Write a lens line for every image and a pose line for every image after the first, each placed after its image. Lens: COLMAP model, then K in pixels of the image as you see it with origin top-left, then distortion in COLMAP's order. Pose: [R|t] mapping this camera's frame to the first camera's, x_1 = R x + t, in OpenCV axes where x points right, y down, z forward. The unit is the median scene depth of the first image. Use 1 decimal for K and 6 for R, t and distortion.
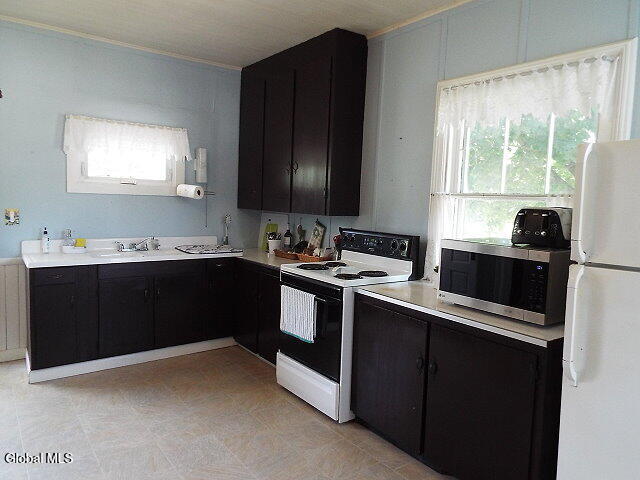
lens RADIAL K [[456.3, 0, 329.8], [0, 456.3, 240.4], [0, 0, 1]] dist [-0.004464, 0.002349]
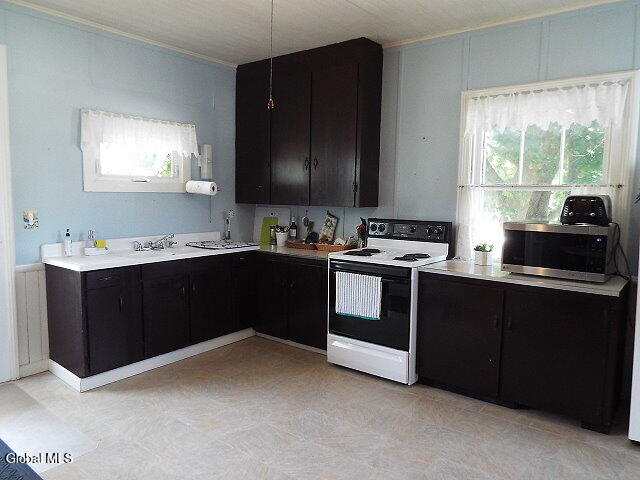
lens RADIAL K [[456.3, 0, 329.8], [0, 456.3, 240.4], [0, 0, 1]] dist [-0.004464, 0.002349]
pose [[0.965709, -0.049699, 0.254825, -0.349937], [0.045169, 0.998701, 0.023600, -0.003223], [-0.255666, -0.011281, 0.966699, -0.051161]]
